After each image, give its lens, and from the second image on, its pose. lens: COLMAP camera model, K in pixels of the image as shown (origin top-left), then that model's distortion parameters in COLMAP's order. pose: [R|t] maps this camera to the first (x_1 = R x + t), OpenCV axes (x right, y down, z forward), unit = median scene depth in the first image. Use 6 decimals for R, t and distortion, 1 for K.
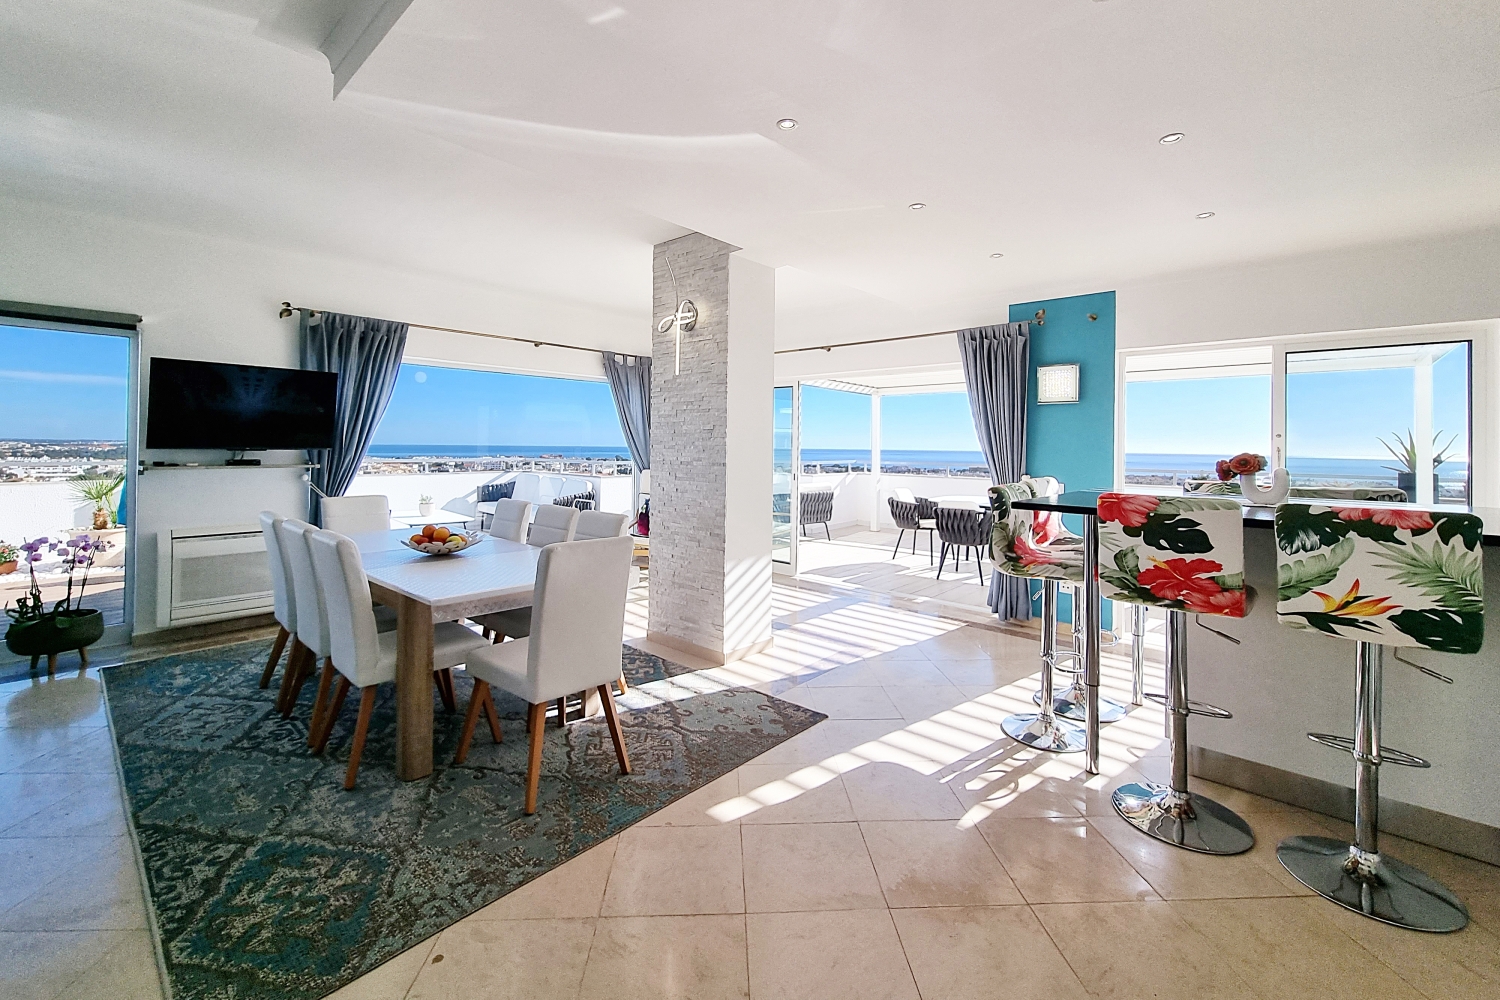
lens RADIAL K [[622.9, 0, 739.1], [0, 622.9, 440.7], [0, 0, 1]] dist [-0.007273, 0.002389]
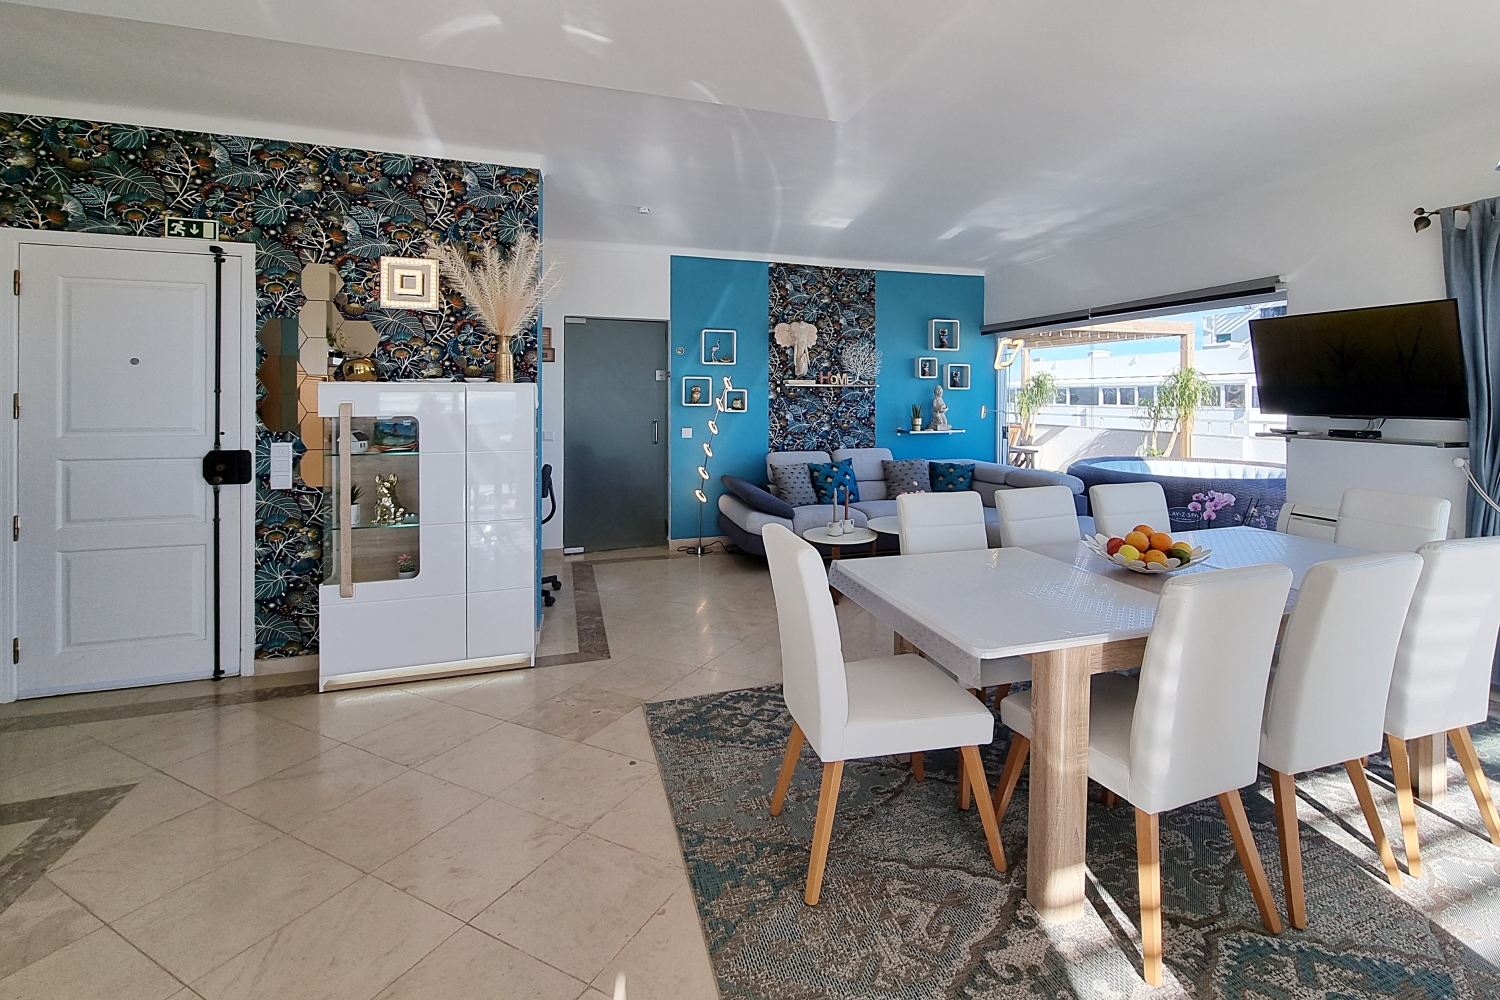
lens RADIAL K [[676.5, 0, 817.1], [0, 676.5, 401.7], [0, 0, 1]] dist [-0.014147, 0.000155]
pose [[-0.457178, -0.005931, -0.889355, 0.287813], [-0.002213, 0.999982, -0.005531, 0.000767], [0.889372, -0.000560, -0.457183, 0.841778]]
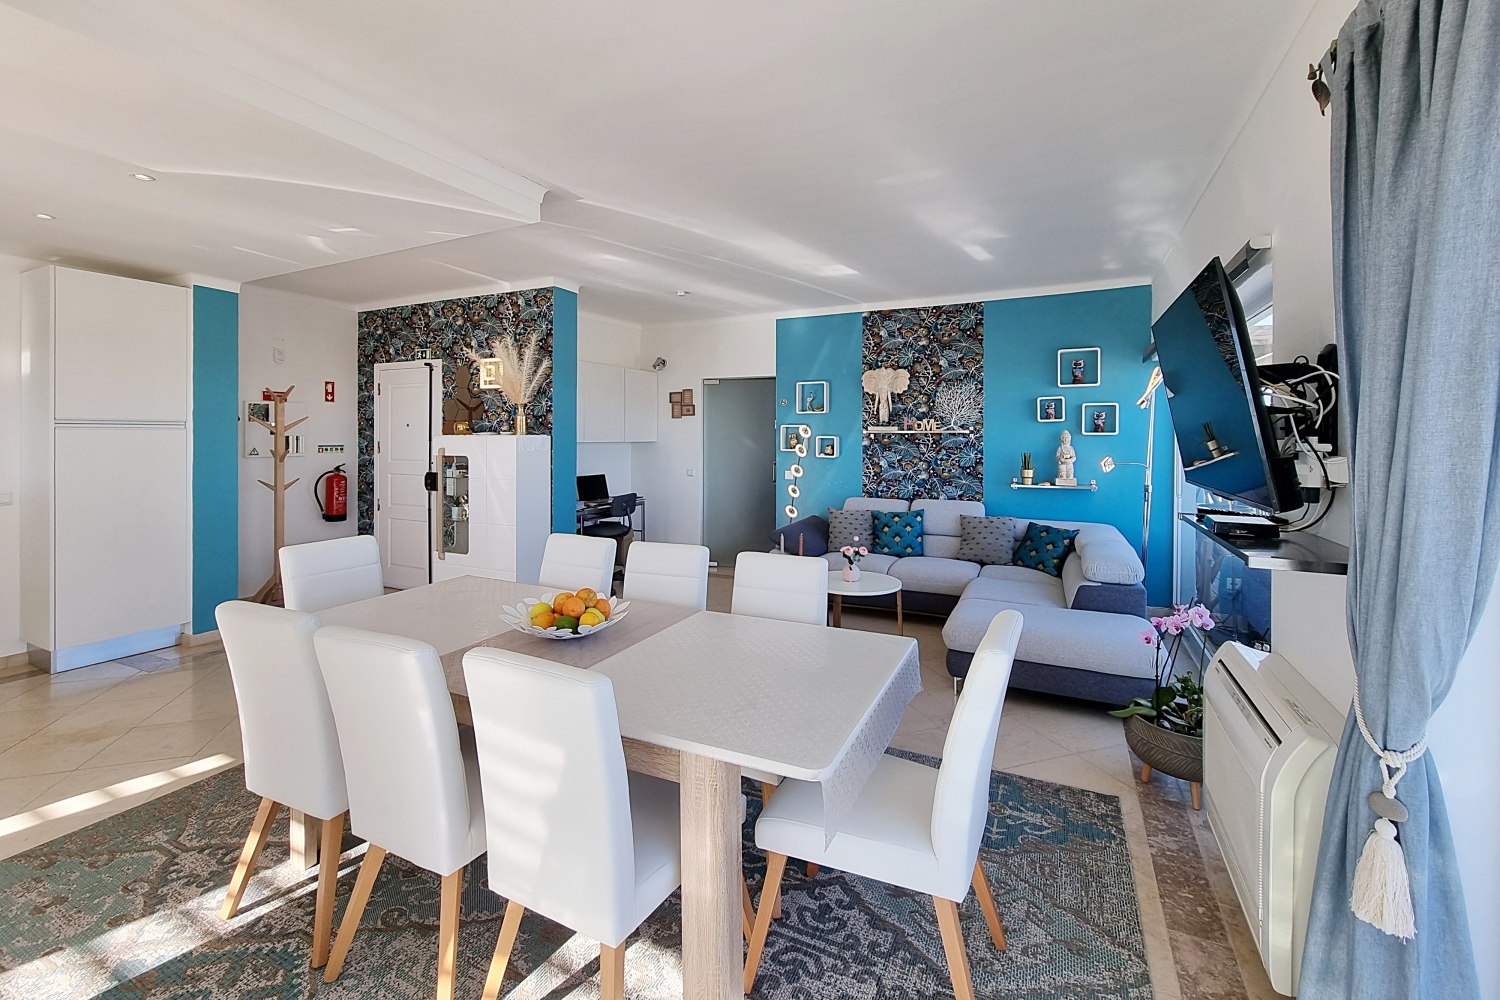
lens RADIAL K [[622.9, 0, 760.3], [0, 622.9, 441.2], [0, 0, 1]] dist [-0.007273, 0.002389]
pose [[-0.956950, -0.011298, -0.290033, -0.401999], [-0.011420, 0.999934, -0.001273, -0.019442], [0.290028, 0.002094, -0.957016, 1.380123]]
